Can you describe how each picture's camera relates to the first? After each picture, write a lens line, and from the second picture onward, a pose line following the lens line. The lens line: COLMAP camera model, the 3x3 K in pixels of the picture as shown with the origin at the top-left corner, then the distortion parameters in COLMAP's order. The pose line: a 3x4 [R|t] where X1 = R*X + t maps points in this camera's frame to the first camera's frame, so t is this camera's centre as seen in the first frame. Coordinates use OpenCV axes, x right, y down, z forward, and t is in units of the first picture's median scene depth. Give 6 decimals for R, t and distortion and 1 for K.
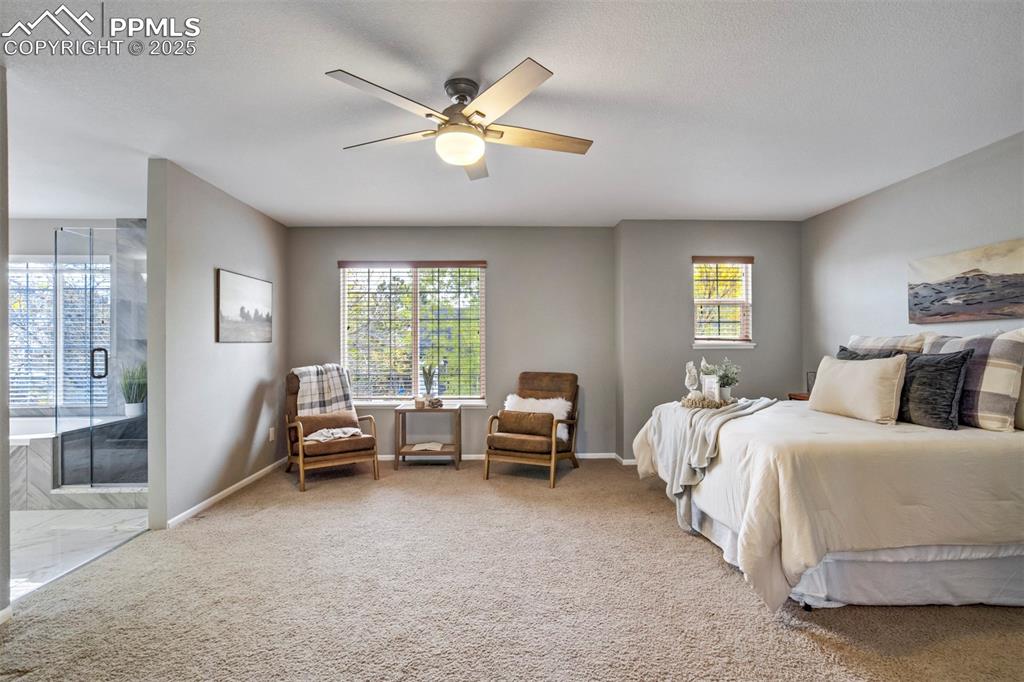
lens RADIAL K [[478.3, 0, 515.2], [0, 478.3, 341.3], [0, 0, 1]] dist [-0.044149, 0.022322]
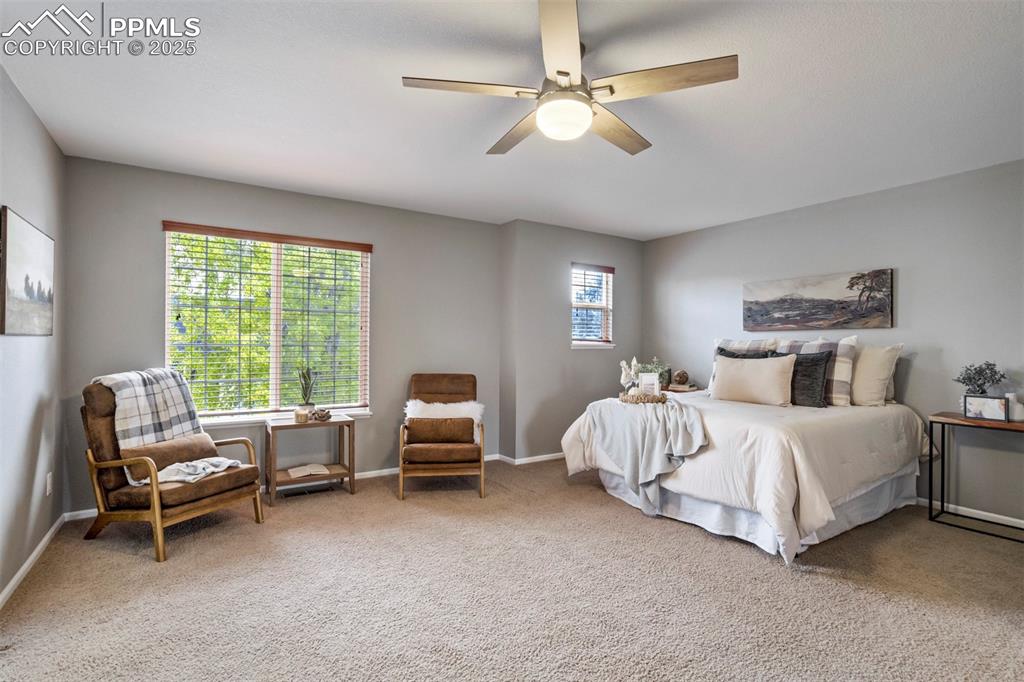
lens RADIAL K [[486.1, 0, 515.7], [0, 486.1, 341.9], [0, 0, 1]] dist [-0.044473, 0.025276]
pose [[0.849192, 0.011107, 0.527967, -0.355272], [-0.013560, 0.999908, 0.000776, 0.001597], [-0.527909, -0.007818, 0.849265, 0.155941]]
